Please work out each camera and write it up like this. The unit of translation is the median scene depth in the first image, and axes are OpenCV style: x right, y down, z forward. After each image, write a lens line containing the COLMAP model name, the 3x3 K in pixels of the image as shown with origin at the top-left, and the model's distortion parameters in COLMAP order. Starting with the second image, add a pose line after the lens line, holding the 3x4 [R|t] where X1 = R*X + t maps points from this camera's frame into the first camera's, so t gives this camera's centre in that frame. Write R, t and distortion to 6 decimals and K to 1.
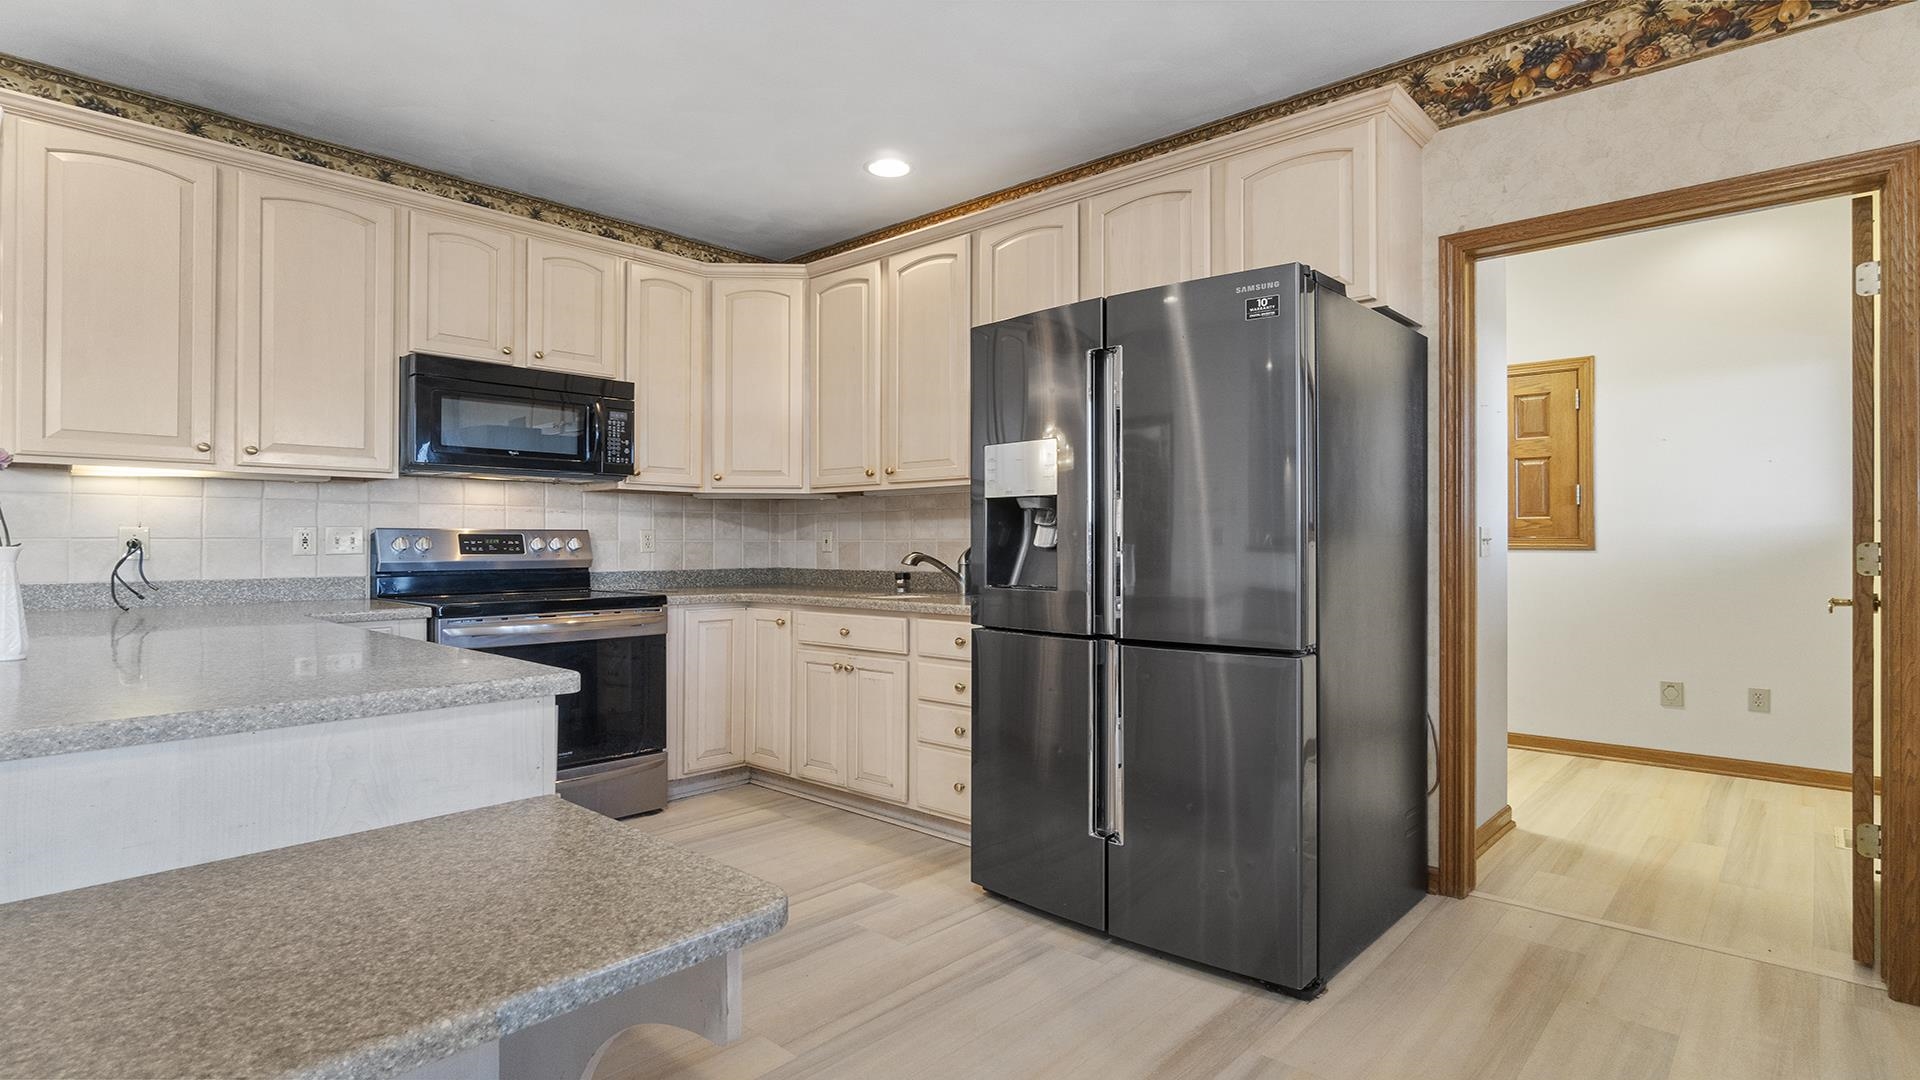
lens RADIAL K [[949.9, 0, 948.3], [0, 949.9, 535.5], [0, 0, 1]] dist [-0.002469, -0.000288]
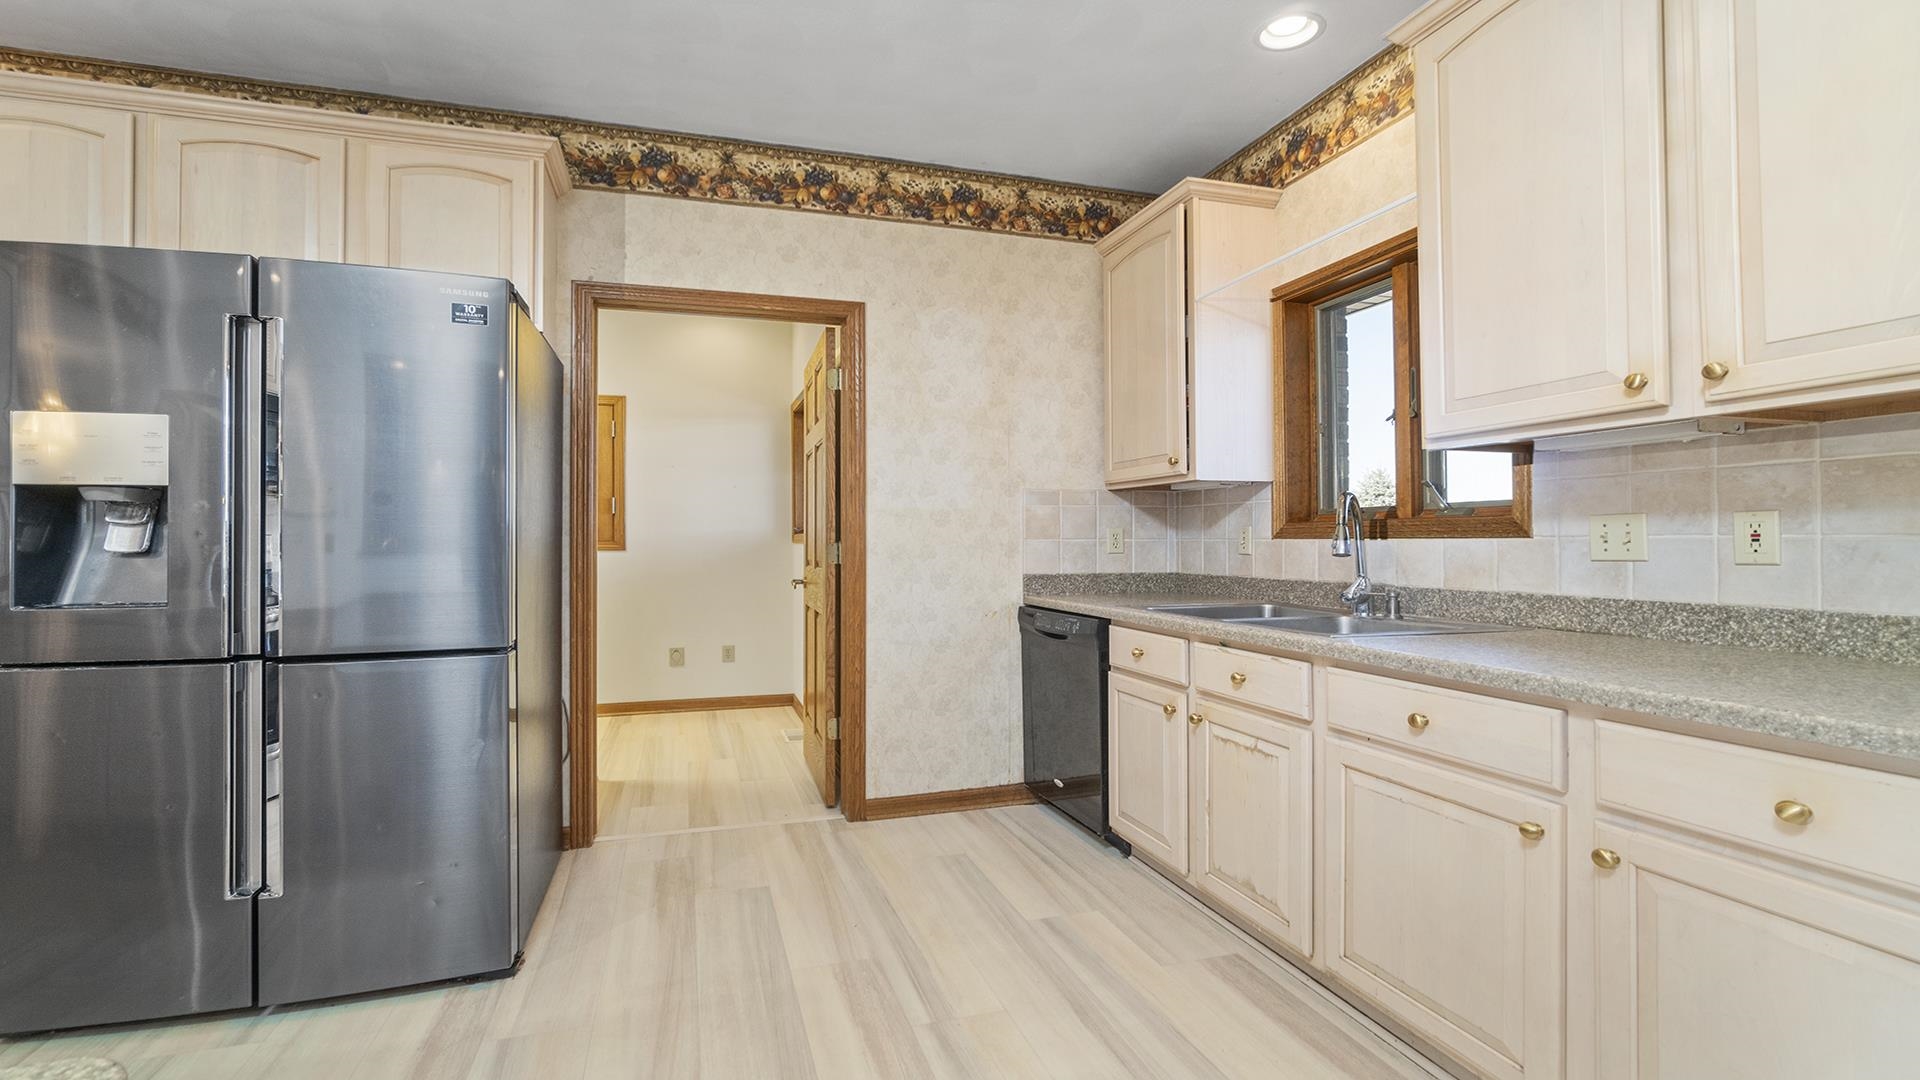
lens RADIAL K [[869.4, 0, 956.2], [0, 869.4, 535.1], [0, 0, 1]] dist [-0.007798, 0.000123]
pose [[0.506307, 0.005087, 0.862338, -0.125242], [-0.002019, 0.999987, -0.004713, 0.000212], [-0.862351, 0.000645, 0.506311, 0.048491]]
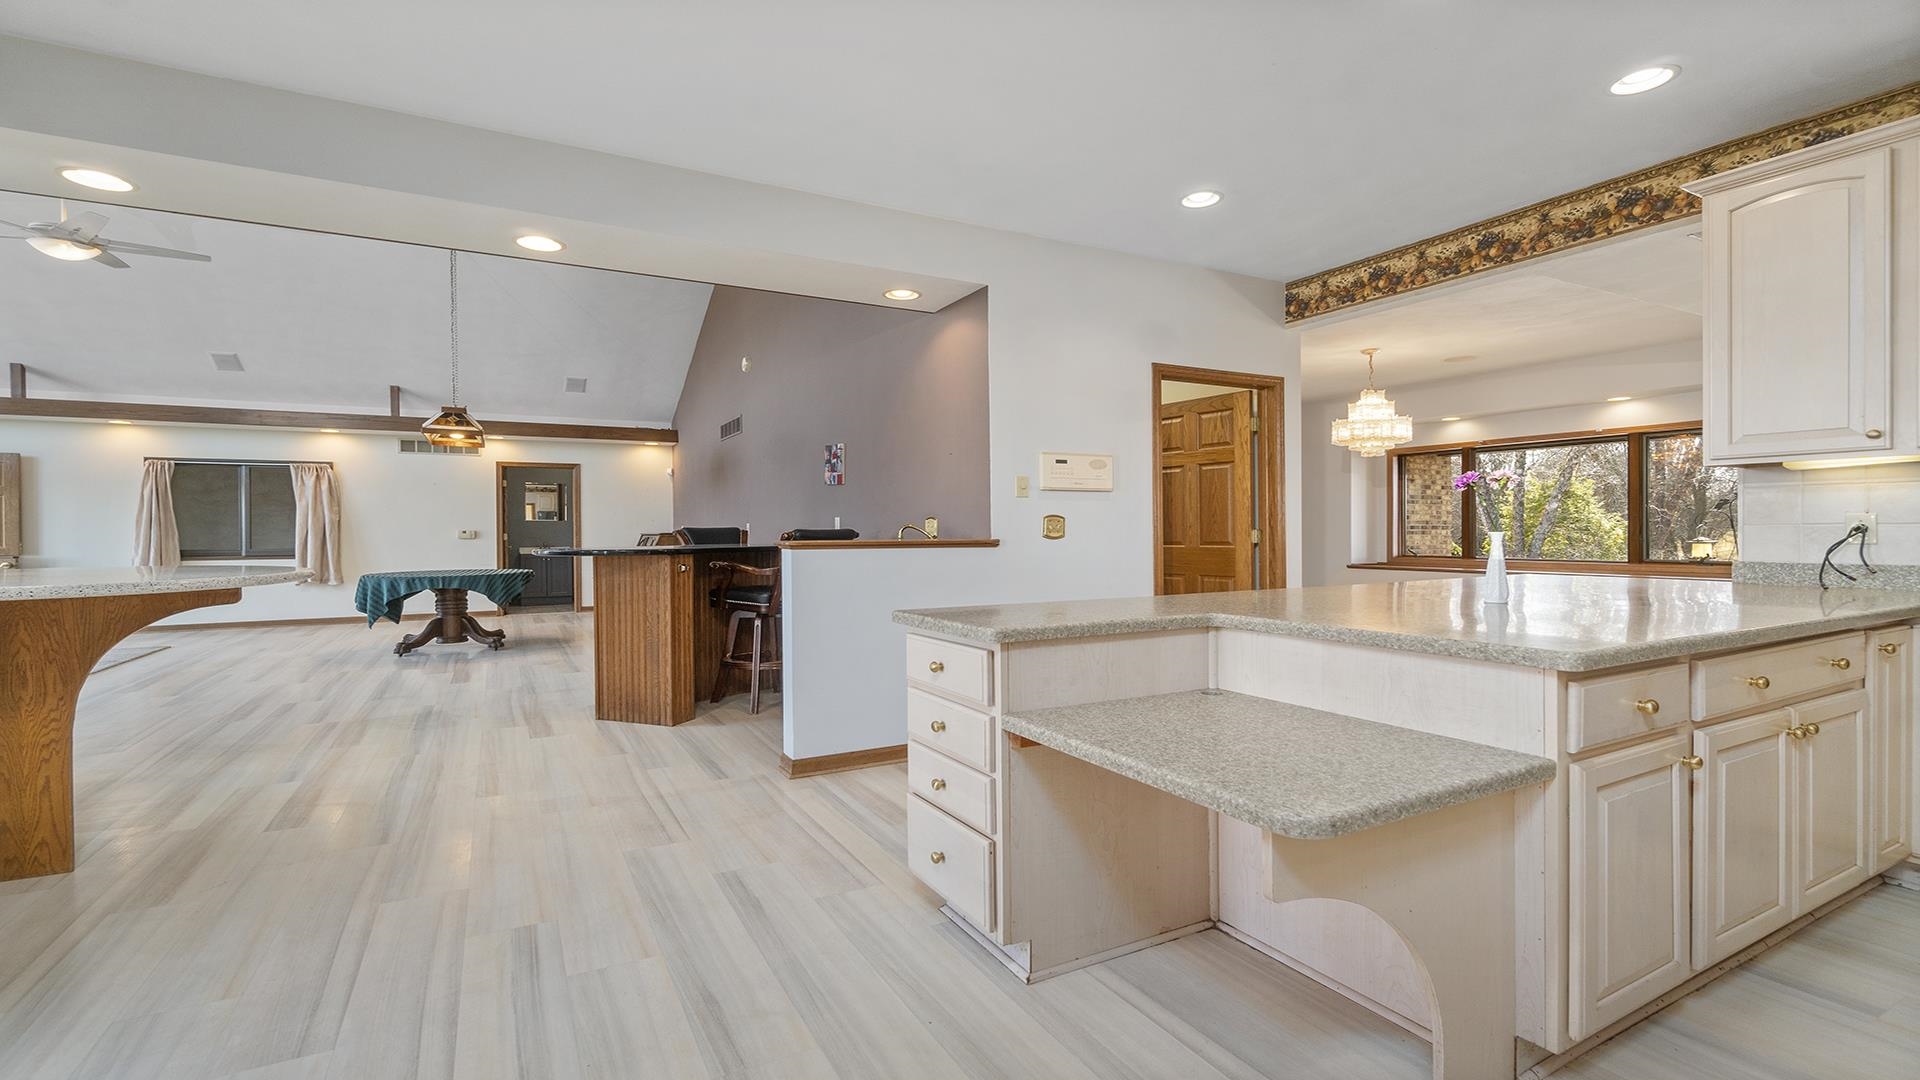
lens RADIAL K [[845.3, 0, 957.1], [0, 845.3, 538.6], [0, 0, 1]] dist [0.004556, 0.000772]
pose [[-0.322912, 0.009916, -0.946377, 0.327240], [0.011697, 0.999911, 0.006486, 0.001321], [0.946357, -0.008975, -0.322999, 0.300900]]
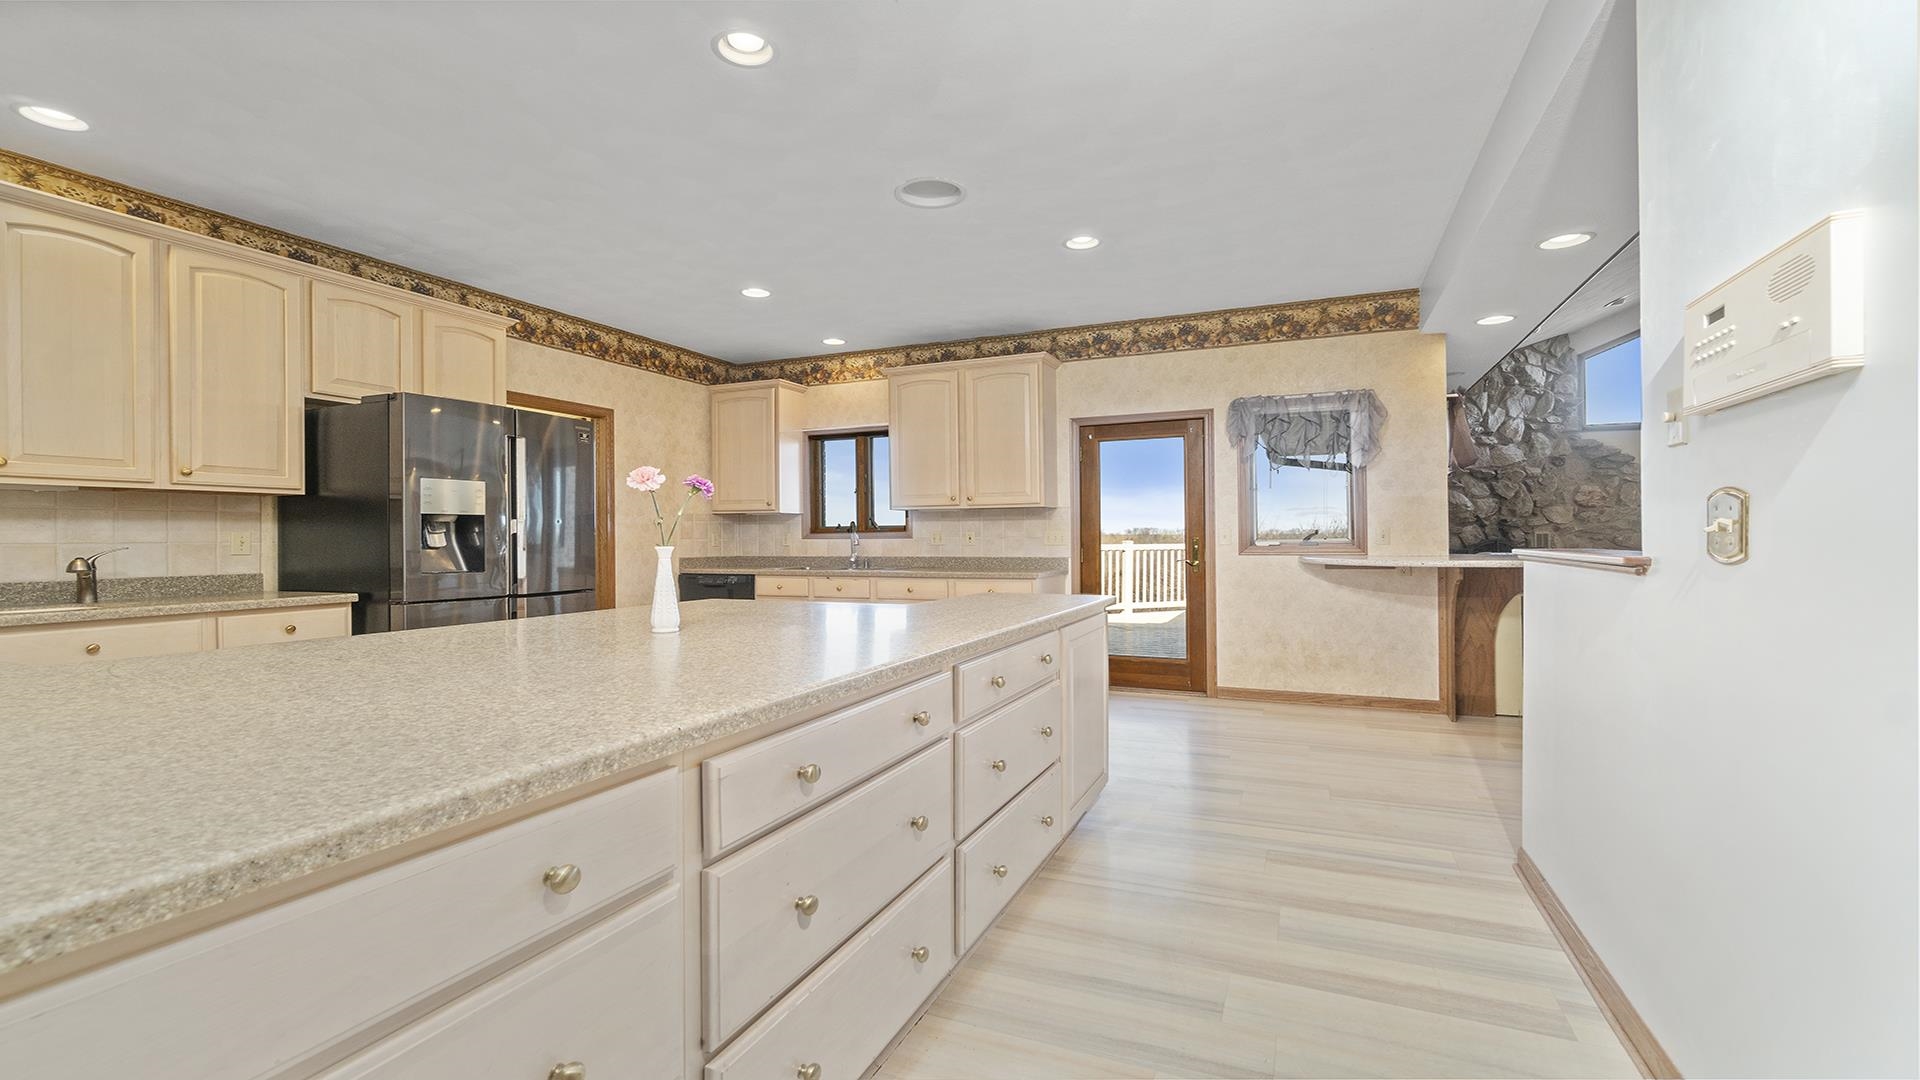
lens RADIAL K [[835.9, 0, 956.7], [0, 835.9, 534.8], [0, 0, 1]] dist [-0.000629, 0.000493]
pose [[-0.316614, 0.005918, 0.948536, -1.119378], [0.000384, 0.999981, -0.006111, 0.001452], [-0.948554, -0.001570, -0.316611, 0.481326]]
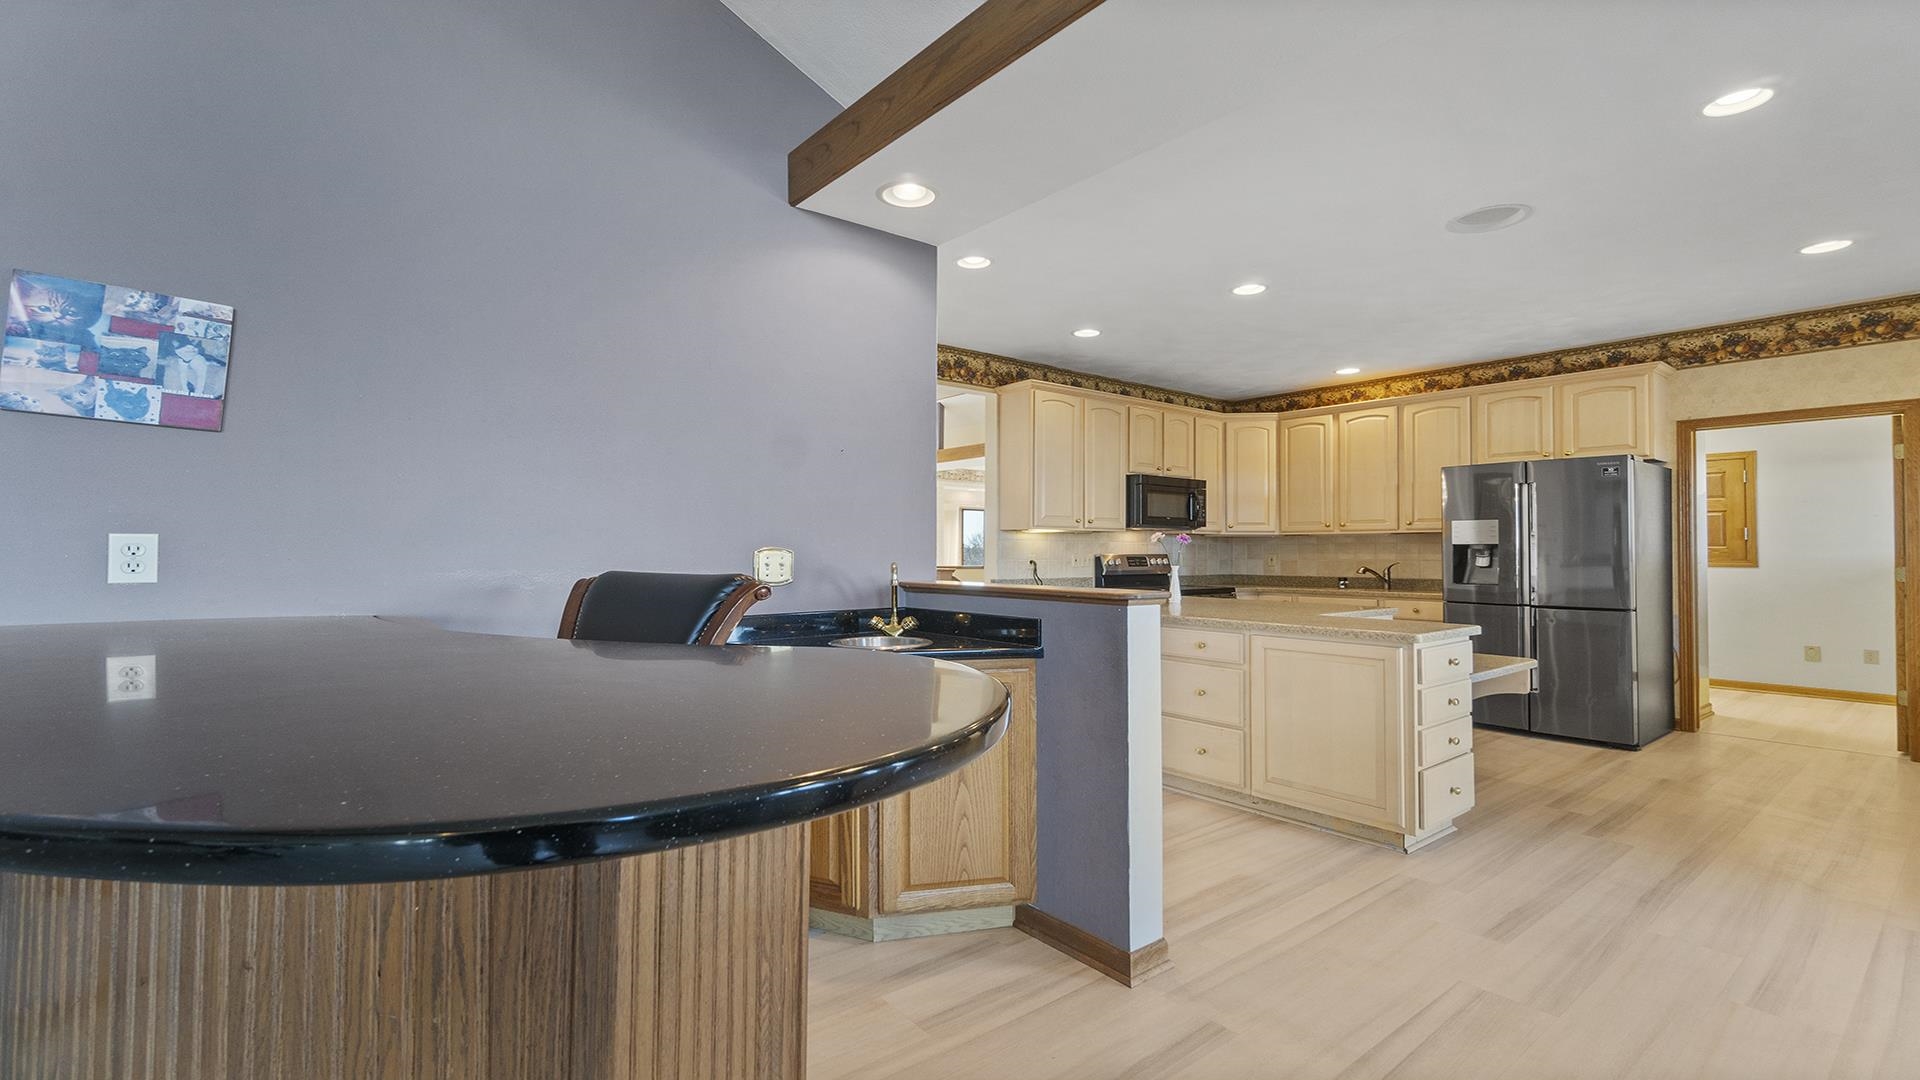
lens RADIAL K [[835.9, 0, 956.7], [0, 835.9, 534.8], [0, 0, 1]] dist [-0.000629, 0.000493]
pose [[0.987653, -0.000624, -0.156654, -0.623100], [-0.001531, 0.999906, -0.013638, -0.025415], [0.156647, 0.013709, 0.987559, -0.873018]]
